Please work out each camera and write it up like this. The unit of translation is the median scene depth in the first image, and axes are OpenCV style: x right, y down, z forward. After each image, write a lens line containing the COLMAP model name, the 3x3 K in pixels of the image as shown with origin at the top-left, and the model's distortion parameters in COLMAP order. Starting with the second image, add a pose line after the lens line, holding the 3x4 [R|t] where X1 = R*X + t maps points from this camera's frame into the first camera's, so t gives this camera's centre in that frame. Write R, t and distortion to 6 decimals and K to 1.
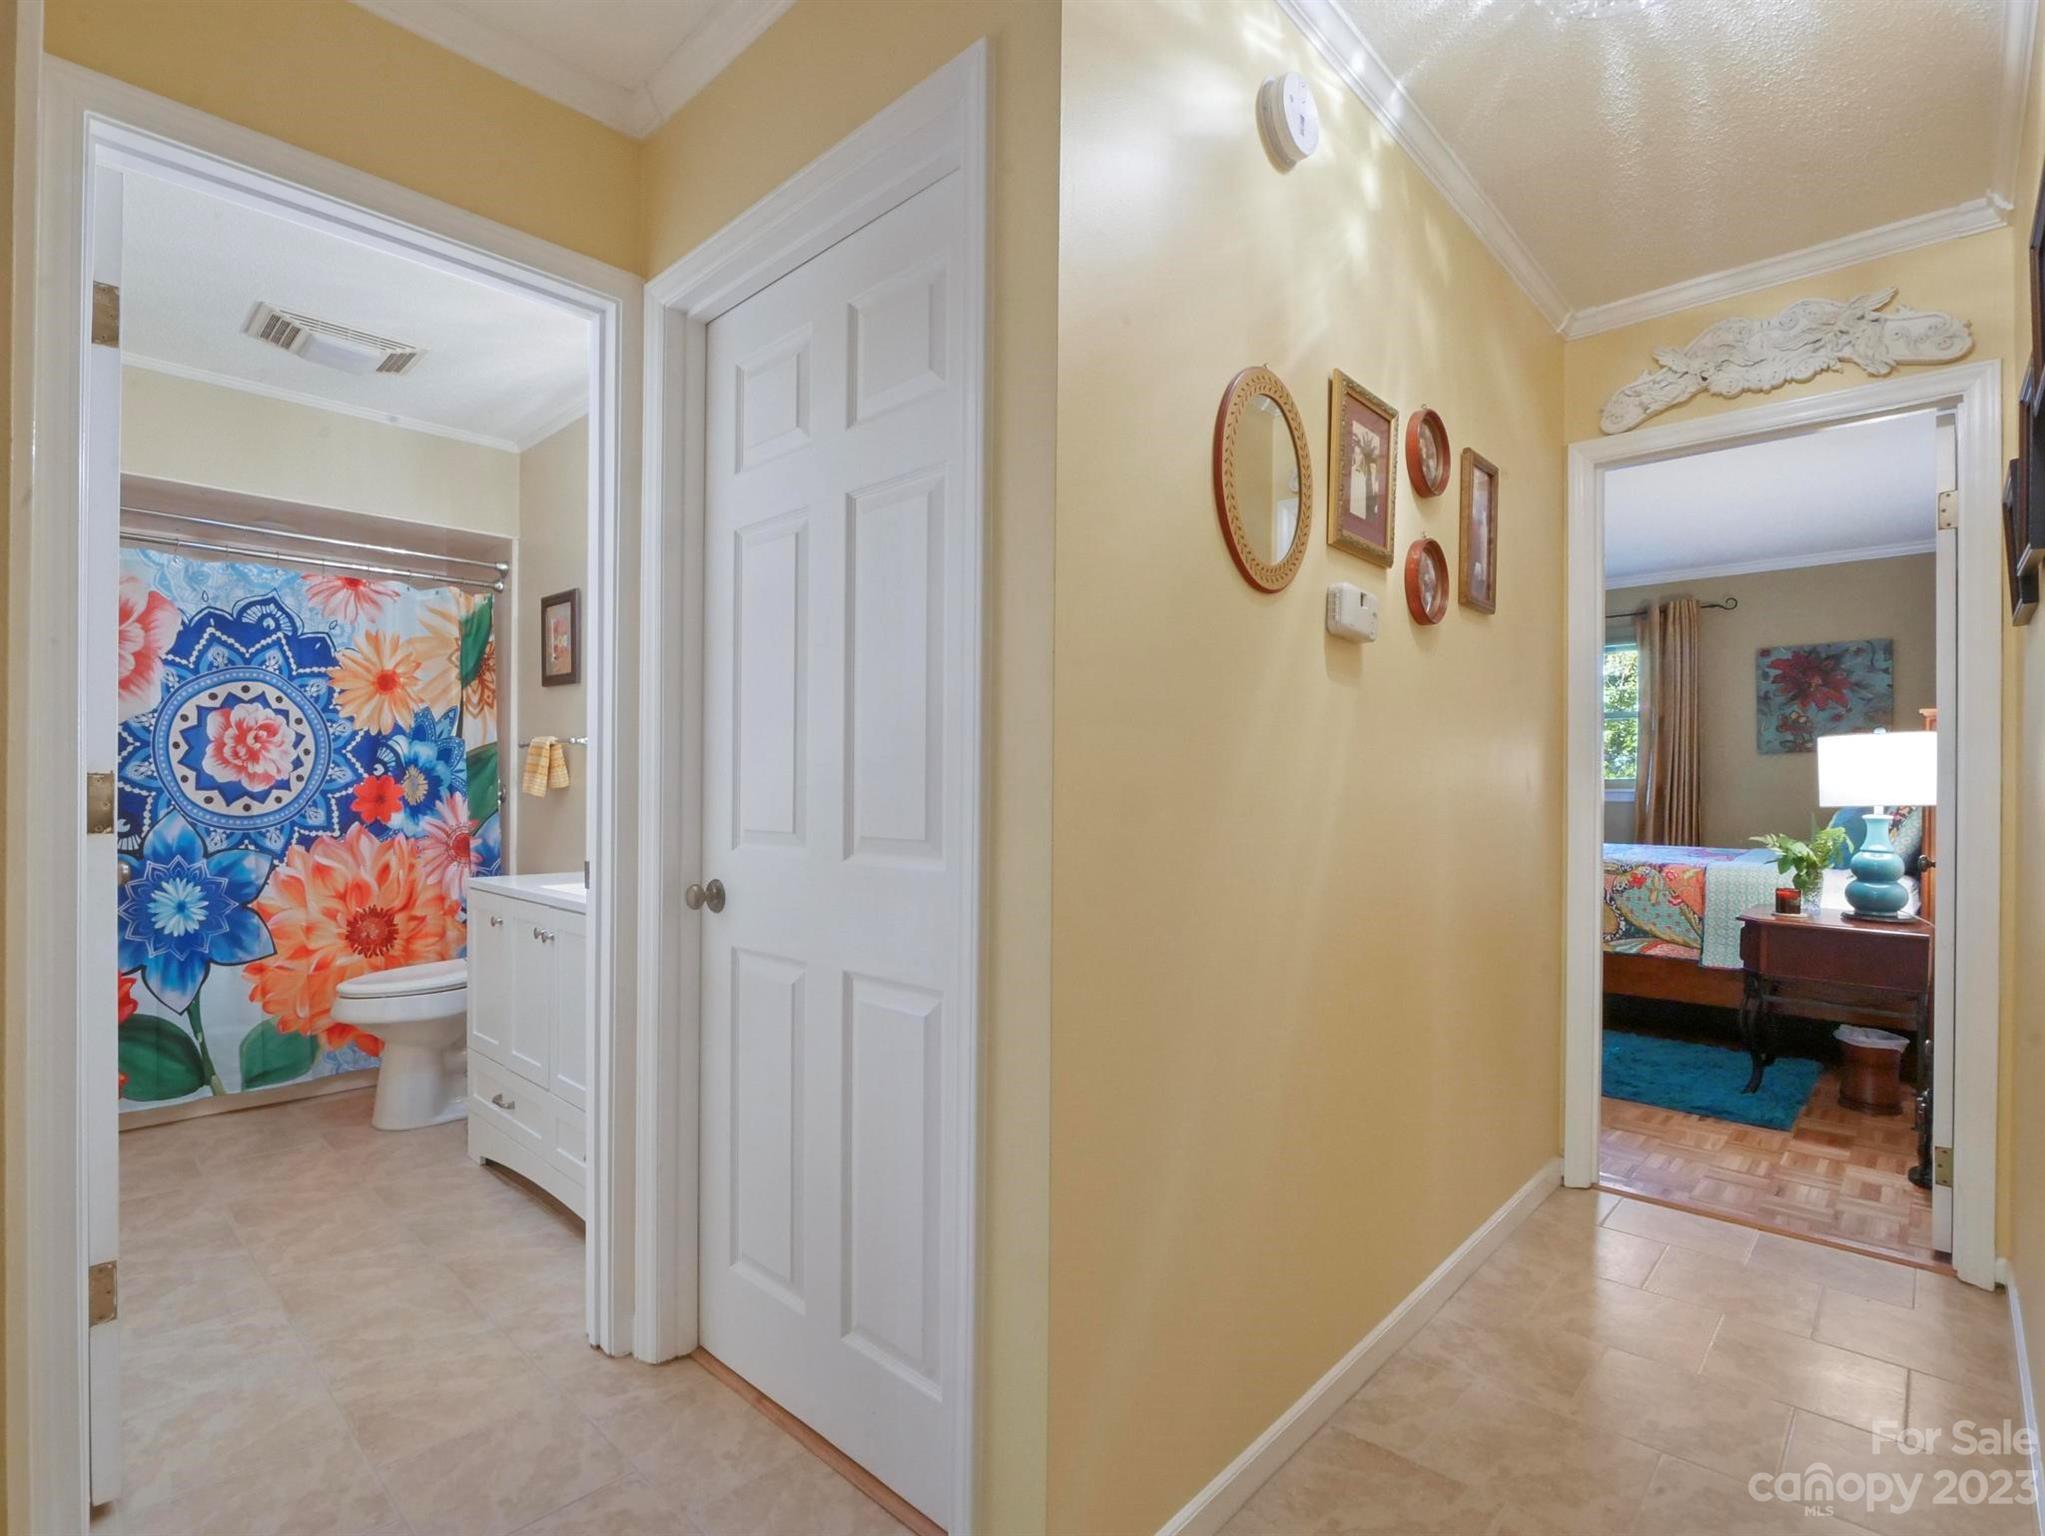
lens RADIAL K [[988.3, 0, 1012.7], [0, 988.3, 786.3], [0, 0, 1]] dist [-0.017865, 0.000121]
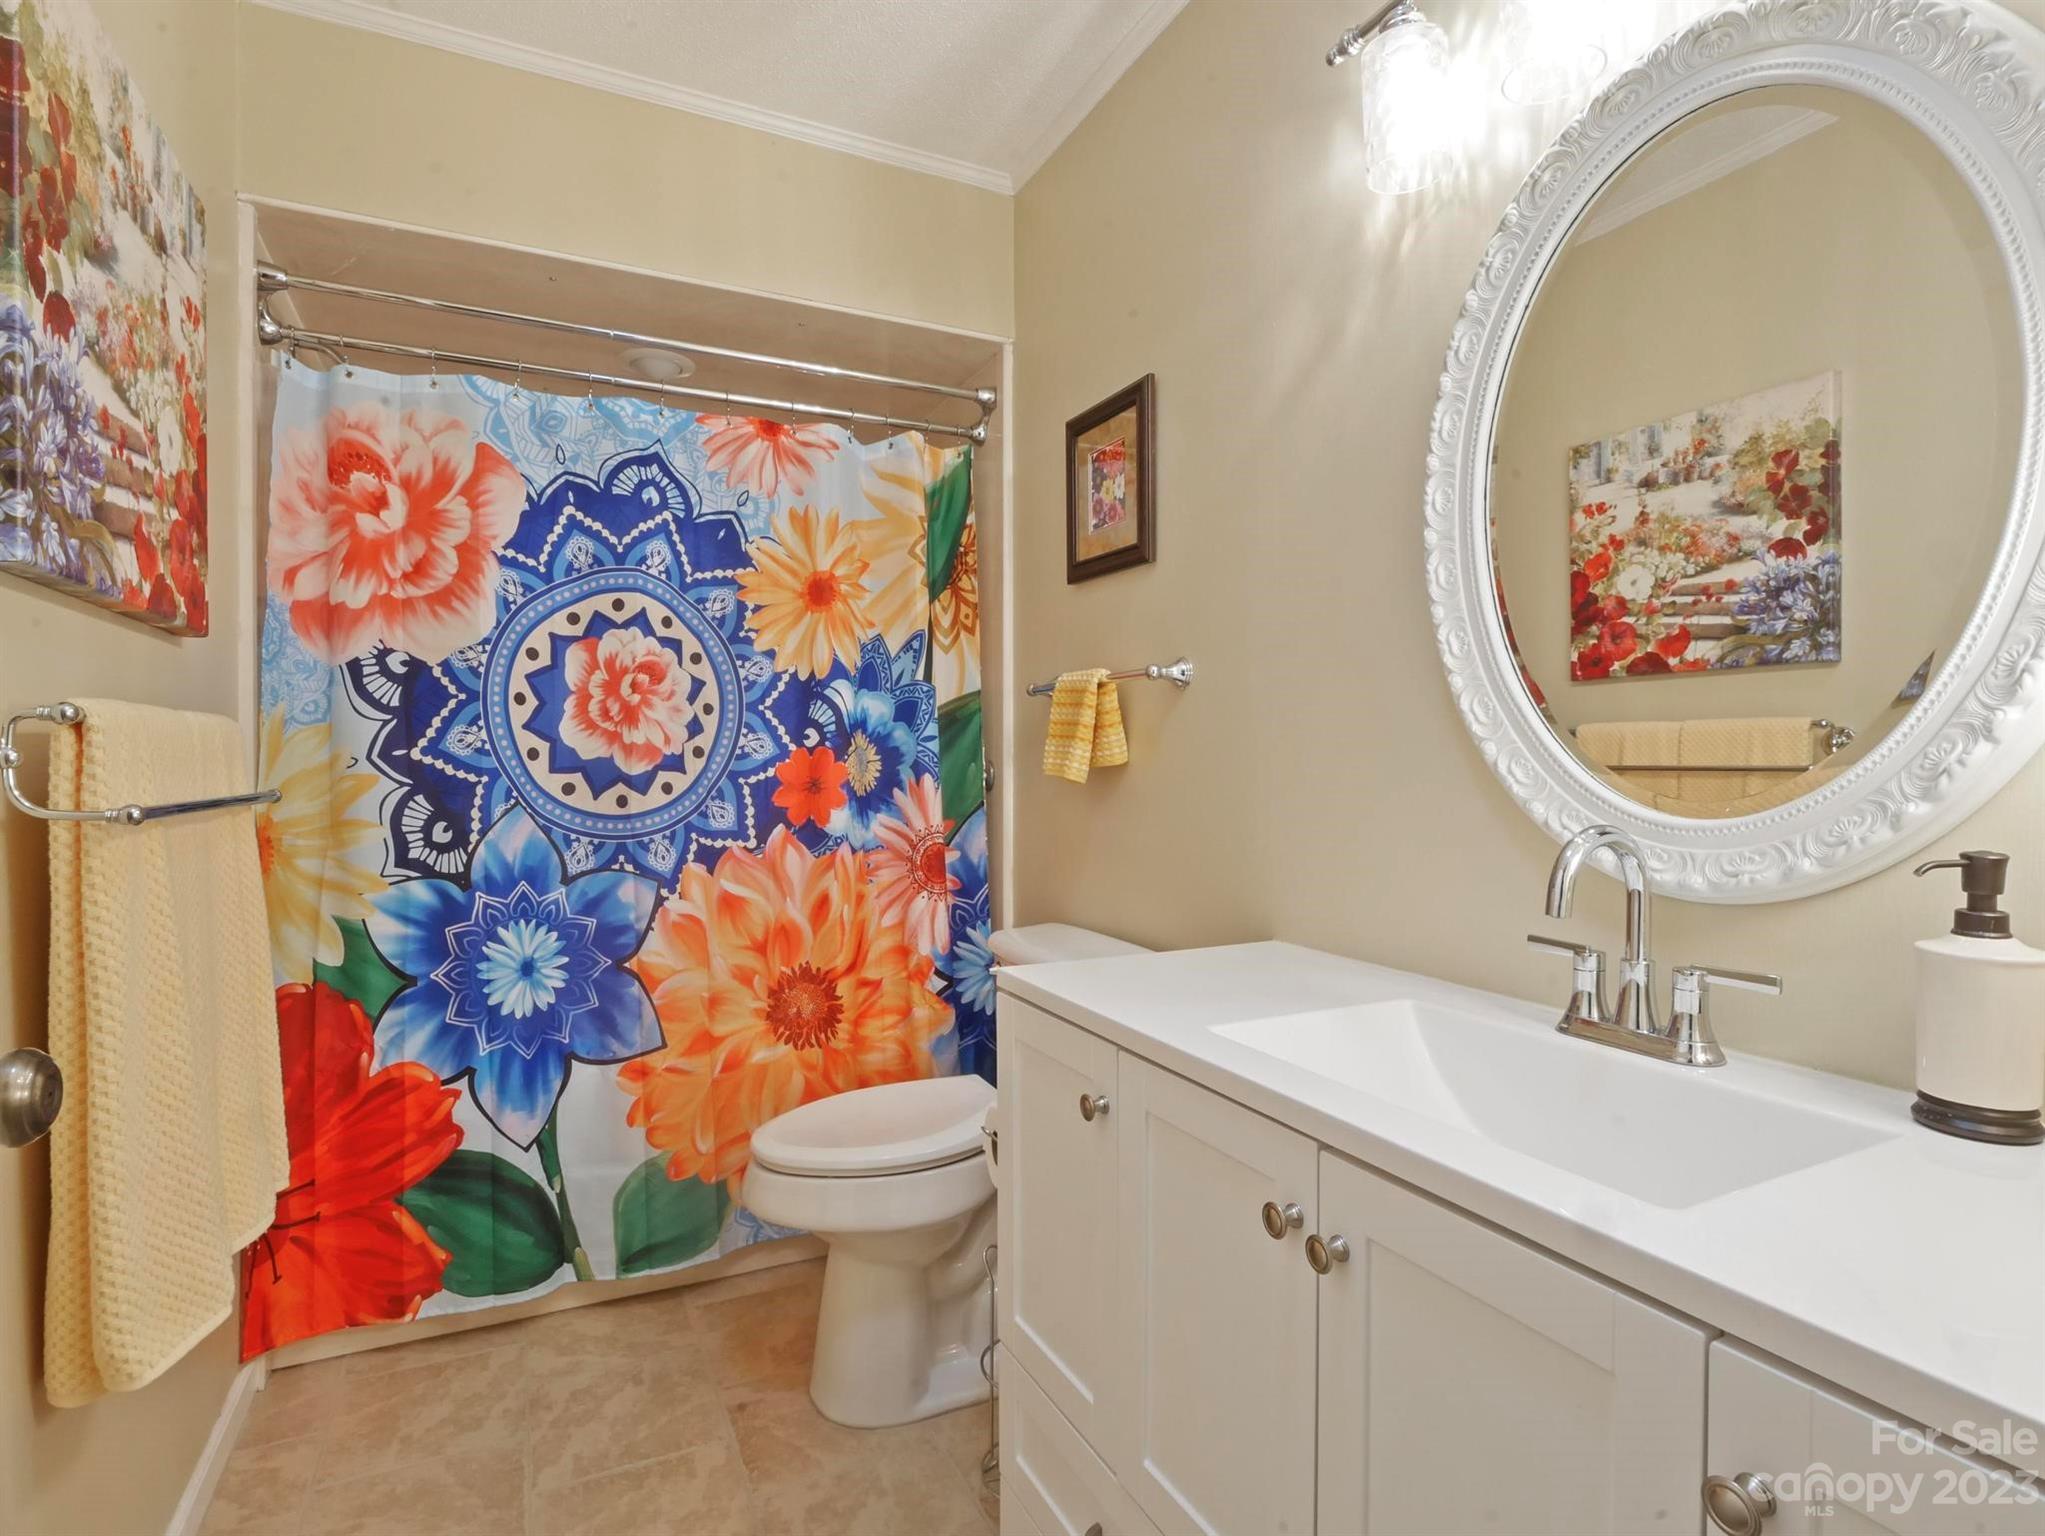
lens RADIAL K [[1051.8, 0, 1028.7], [0, 1051.8, 784.7], [0, 0, 1]] dist [-0.001430, -0.014451]
pose [[0.937345, 0.001836, -0.348397, -0.316695], [0.005585, 0.999778, 0.020292, -0.000207], [0.348357, -0.020967, 0.937128, 0.471217]]
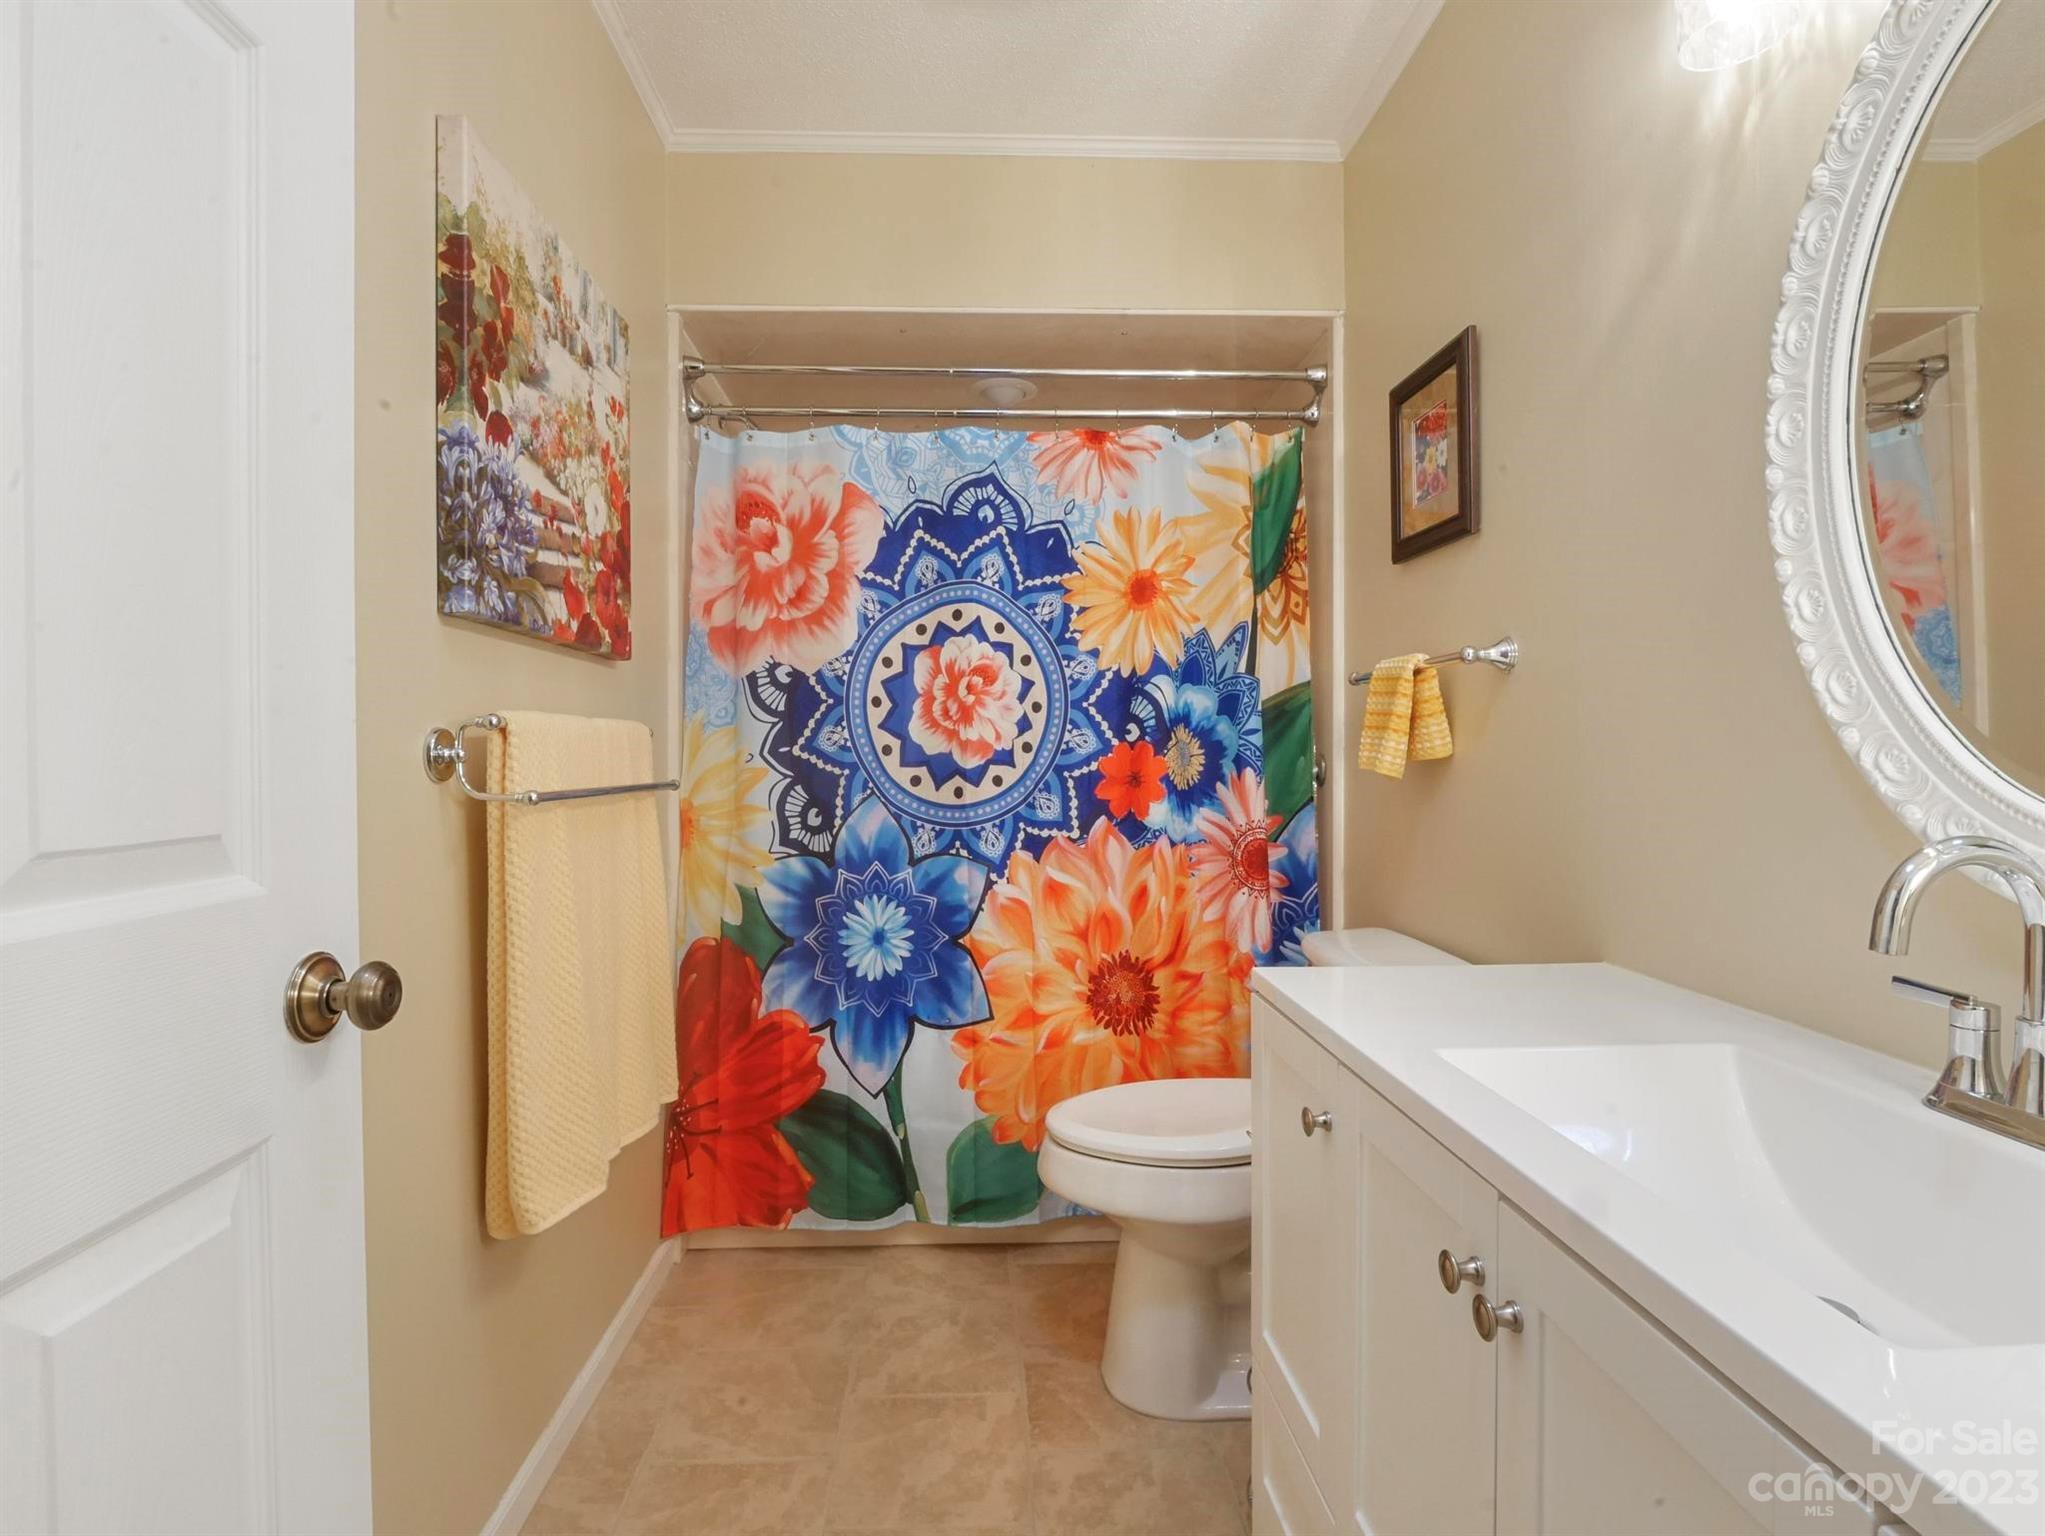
lens RADIAL K [[1047.1, 0, 986.4], [0, 1047.1, 769.9], [0, 0, 1]] dist [-0.005263, -0.002406]
pose [[0.709168, 0.000563, -0.705039, -0.262729], [0.007945, 0.999930, 0.008790, 0.000318], [0.704995, -0.011835, 0.709114, 0.498374]]
